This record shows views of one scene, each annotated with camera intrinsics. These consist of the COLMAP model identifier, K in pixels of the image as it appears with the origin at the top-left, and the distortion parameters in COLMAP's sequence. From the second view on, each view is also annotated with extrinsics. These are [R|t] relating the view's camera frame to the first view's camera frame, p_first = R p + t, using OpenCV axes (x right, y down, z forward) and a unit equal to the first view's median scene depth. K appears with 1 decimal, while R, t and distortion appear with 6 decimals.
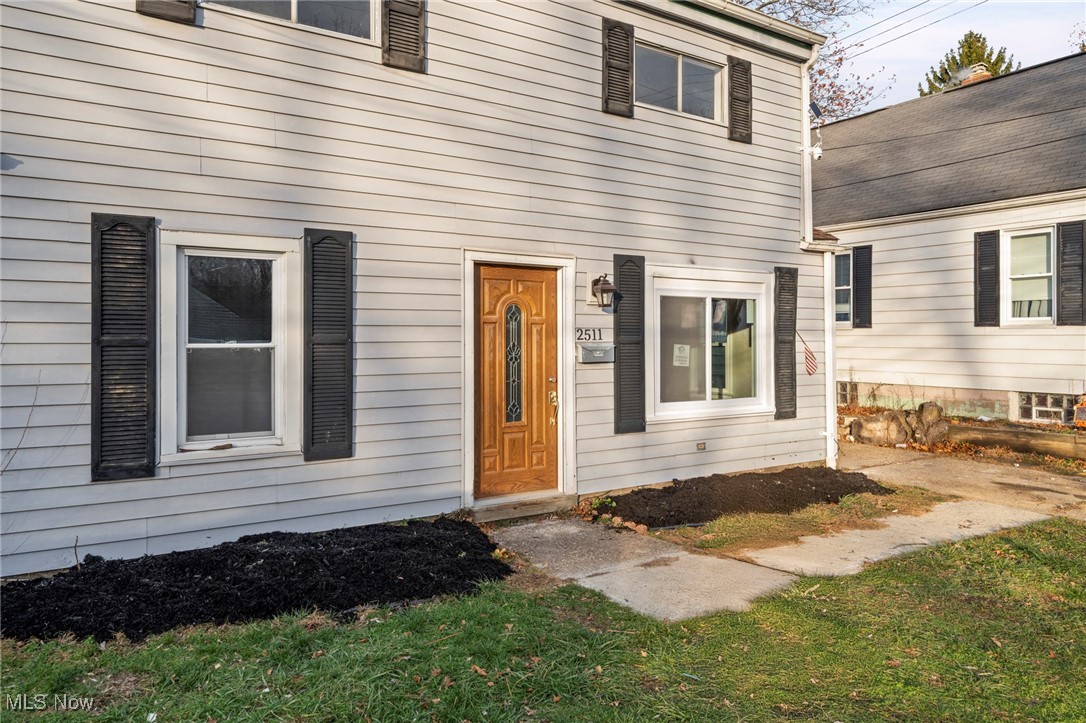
lens RADIAL K [[724.6, 0, 542.3], [0, 724.6, 336.3], [0, 0, 1]] dist [-0.002516, 0.004578]
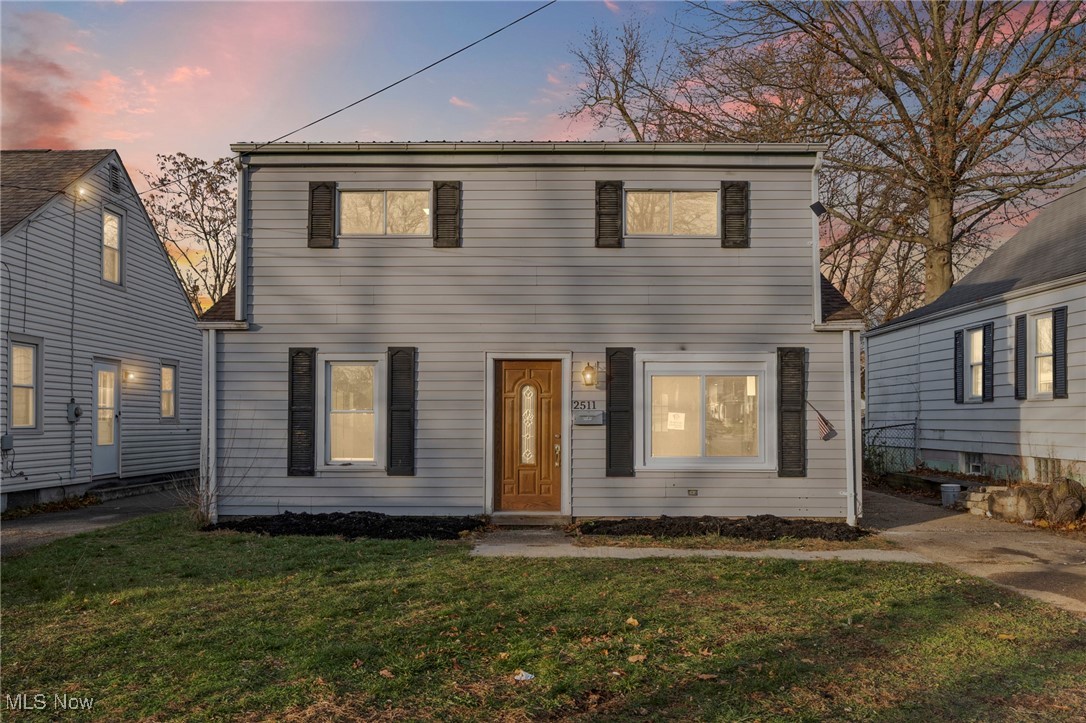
lens RADIAL K [[856.9, 0, 544.5], [0, 856.9, 401.8], [0, 0, 1]] dist [-0.003795, 0.007902]
pose [[0.834081, -0.011477, -0.551523, 0.905318], [0.000661, 0.999804, -0.019806, 0.023672], [0.551642, 0.016155, 0.833924, -0.437403]]
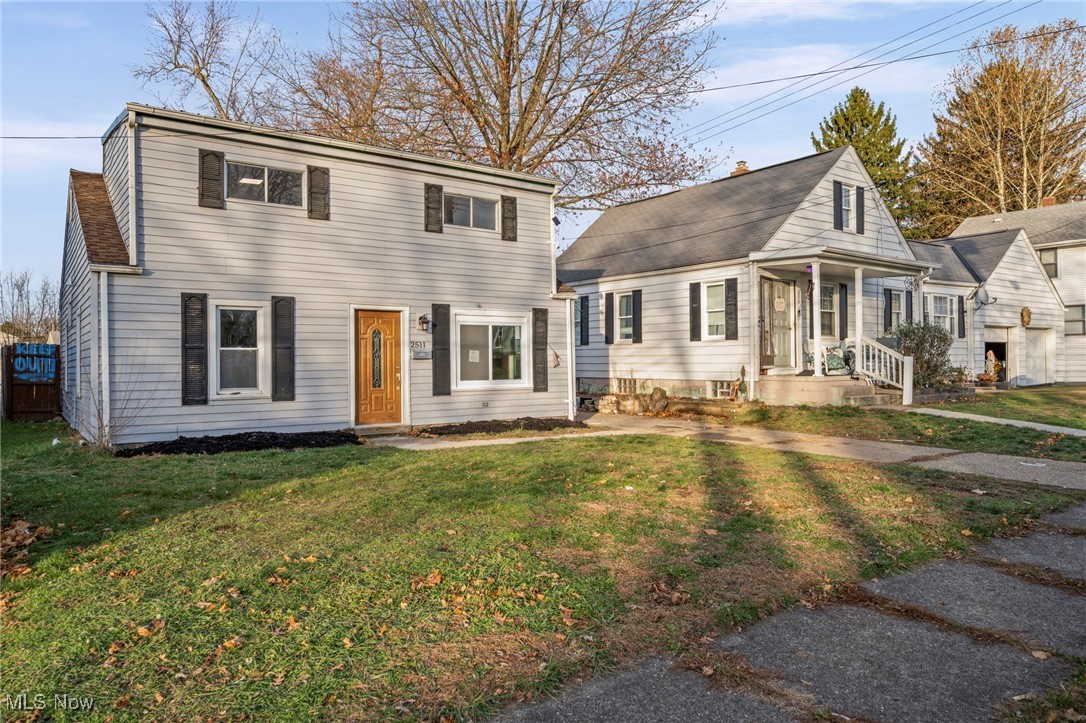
lens RADIAL K [[724.6, 0, 542.6], [0, 724.6, 355.3], [0, 0, 1]] dist [-0.002516, 0.004578]
pose [[0.998477, -0.007479, 0.054665, 0.287814], [0.007799, 0.999954, -0.005640, 0.039195], [-0.054621, 0.006058, 0.998489, -0.959022]]
